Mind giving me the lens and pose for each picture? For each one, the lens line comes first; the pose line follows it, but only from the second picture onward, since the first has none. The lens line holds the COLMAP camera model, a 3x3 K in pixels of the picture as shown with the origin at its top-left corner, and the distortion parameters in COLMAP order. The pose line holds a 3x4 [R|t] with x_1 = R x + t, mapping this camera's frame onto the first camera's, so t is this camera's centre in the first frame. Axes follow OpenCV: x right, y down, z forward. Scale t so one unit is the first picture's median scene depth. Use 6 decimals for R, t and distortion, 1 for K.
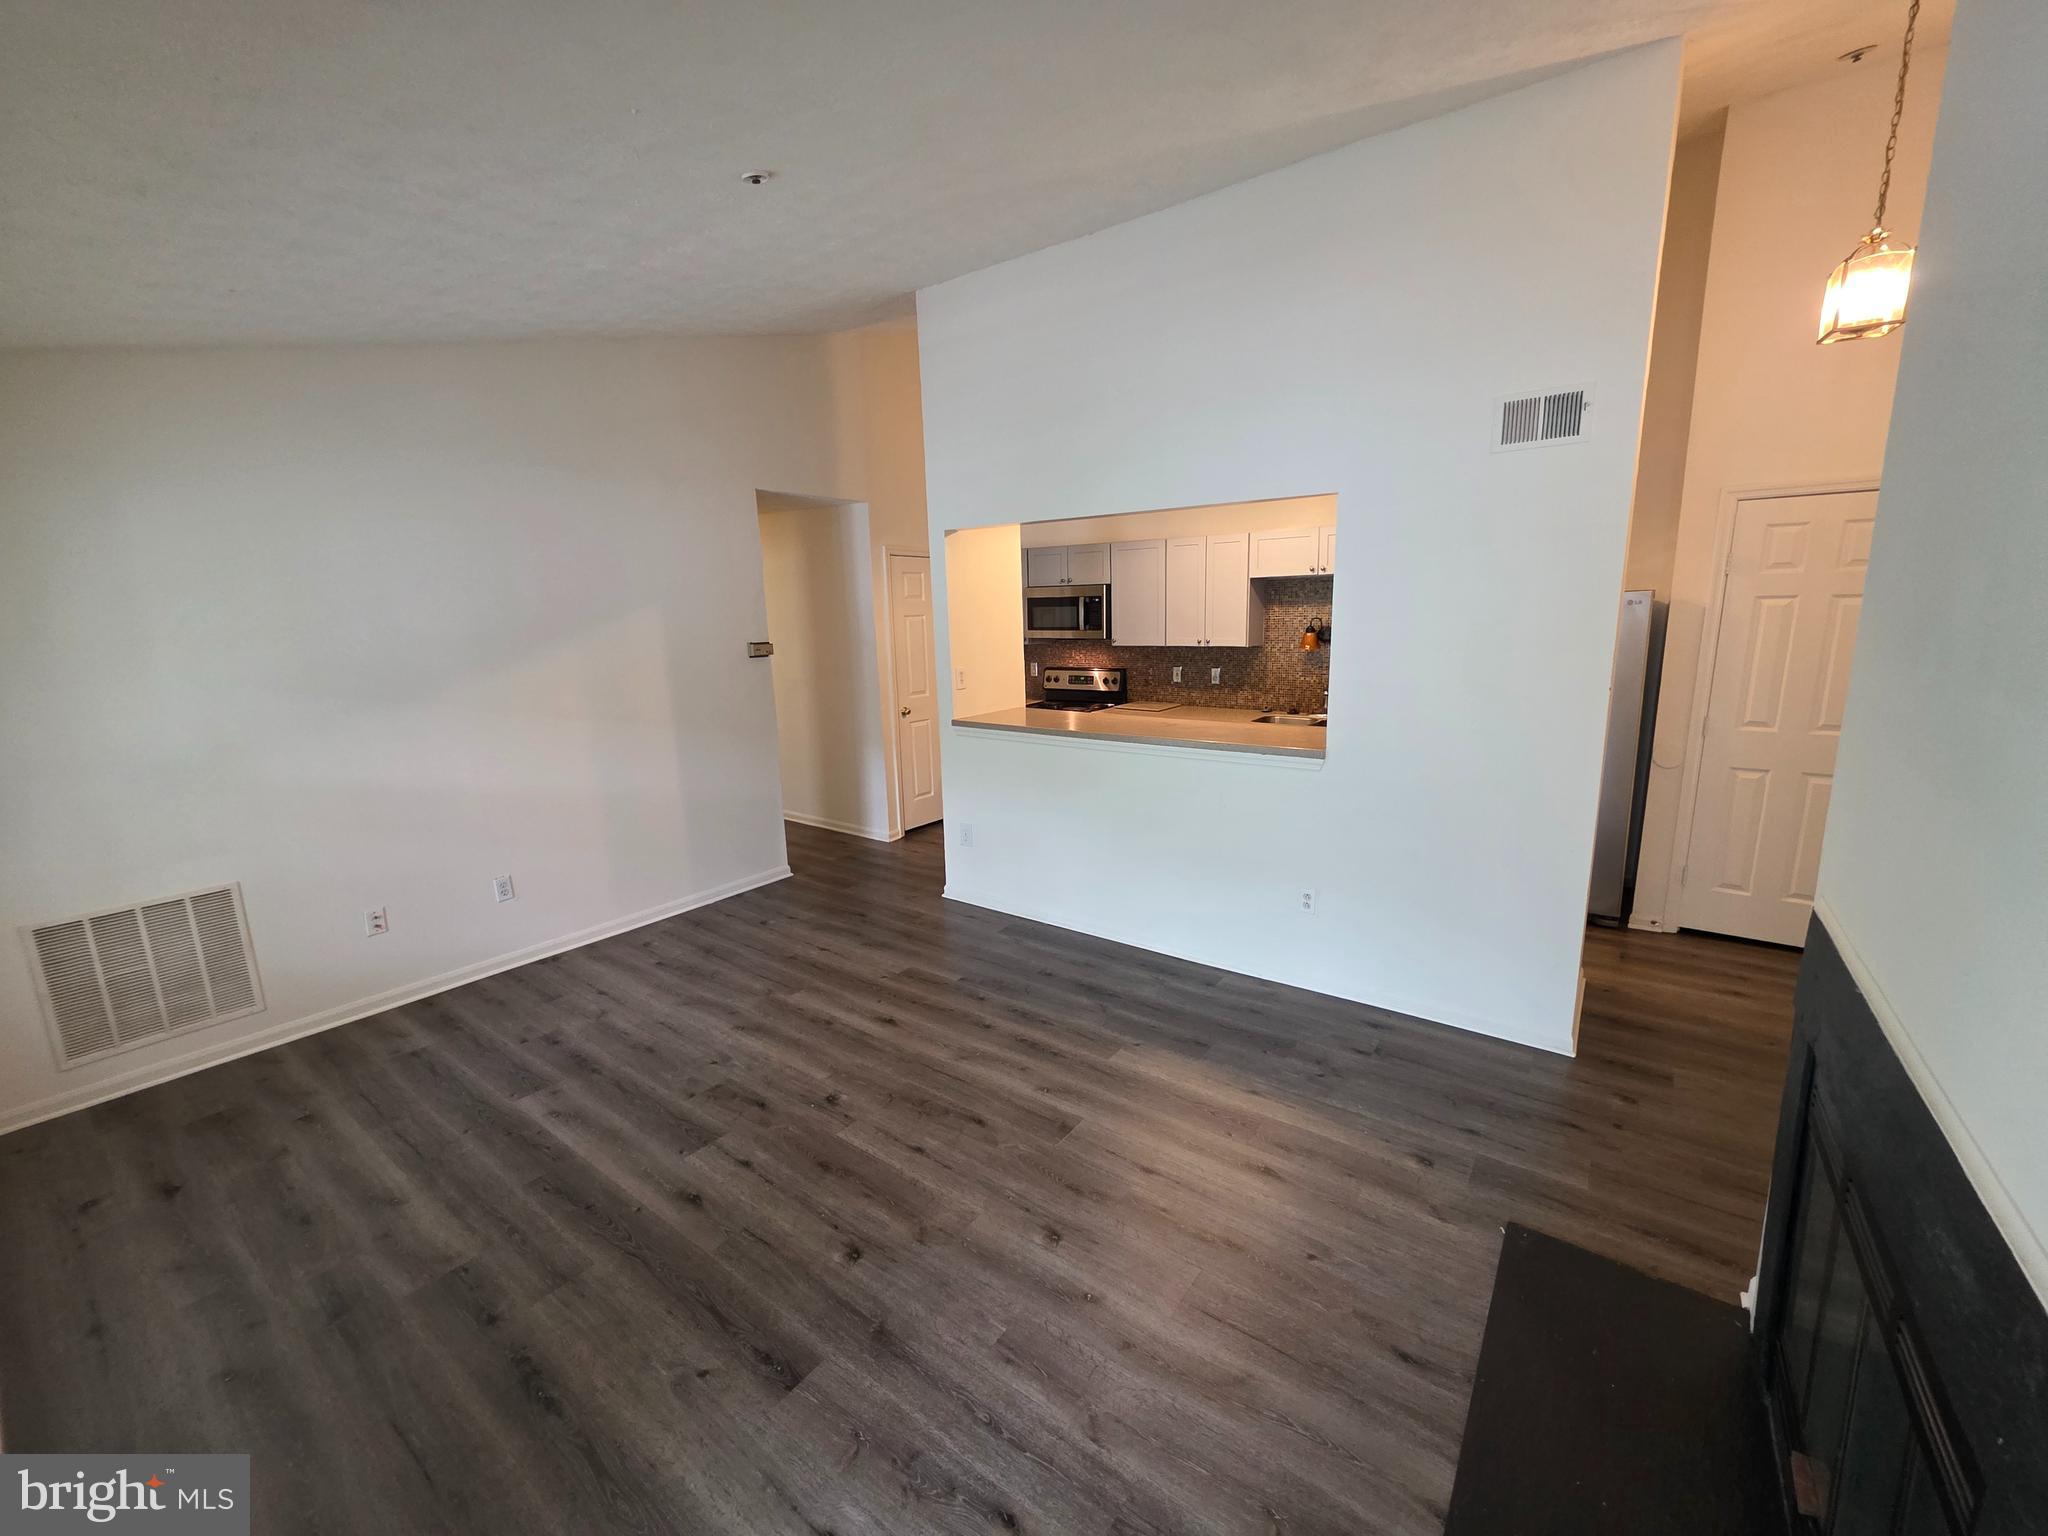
lens RADIAL K [[814.5, 0, 1029.5], [0, 814.5, 765.6], [0, 0, 1]] dist [0.002144, 0.000259]
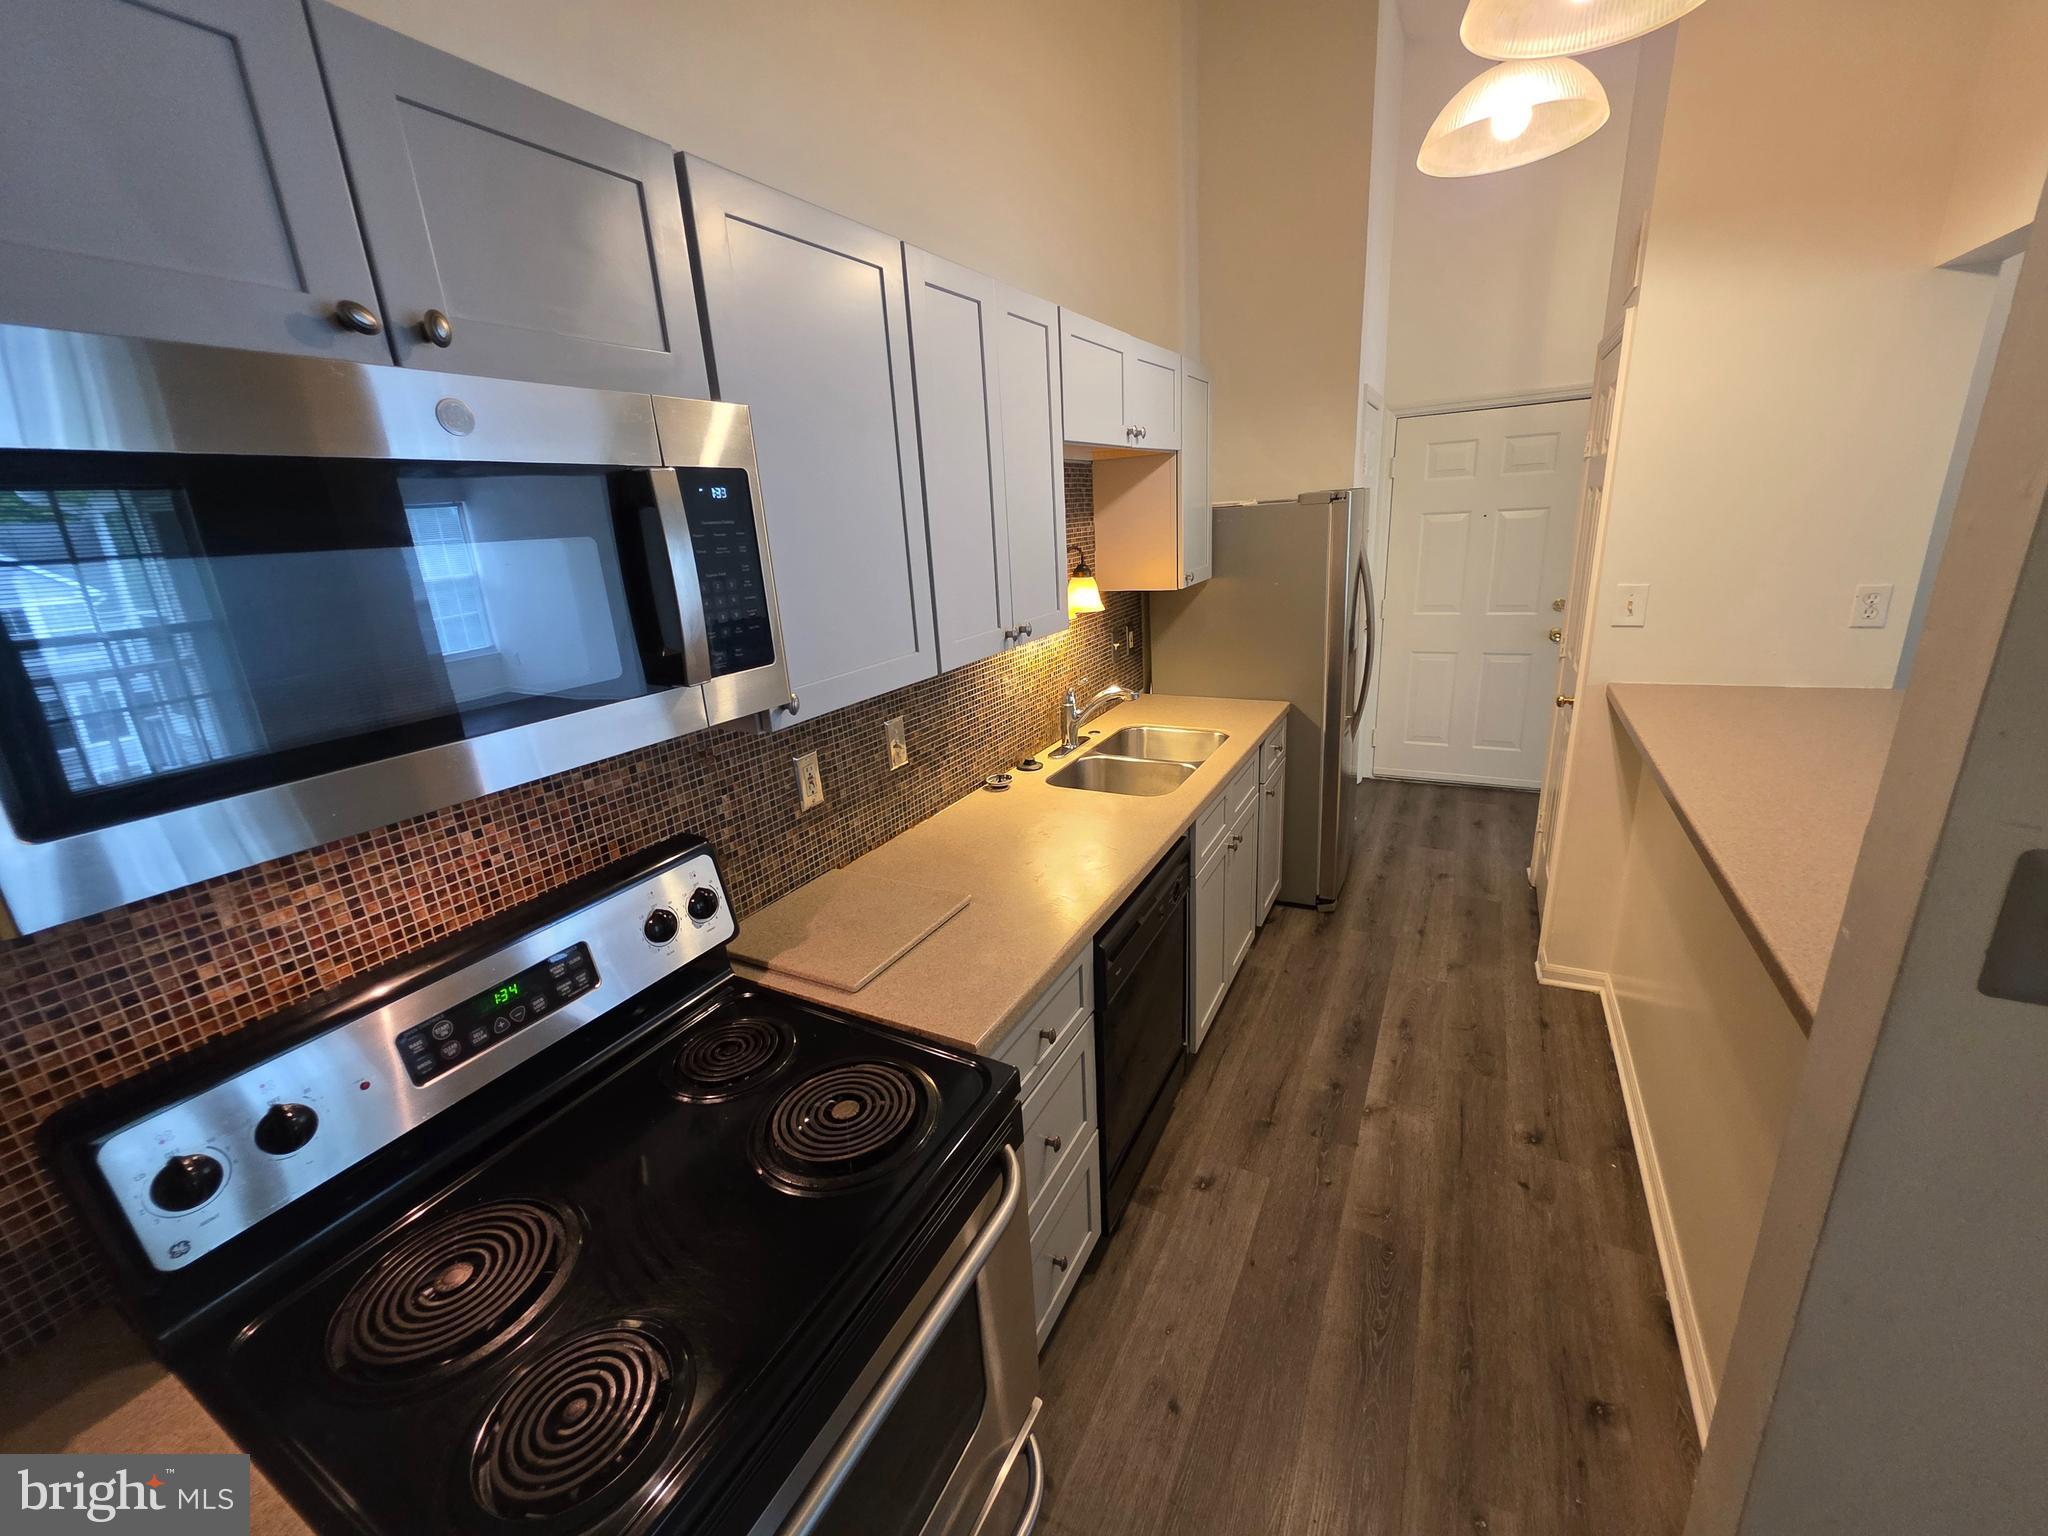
lens RADIAL K [[814.5, 0, 1029.5], [0, 814.5, 765.6], [0, 0, 1]] dist [0.002144, 0.000259]
pose [[-0.138055, -0.258379, 0.956128, -0.195192], [0.257128, 0.922922, 0.286532, -0.348896], [-0.956465, 0.285404, -0.060978, 1.840640]]
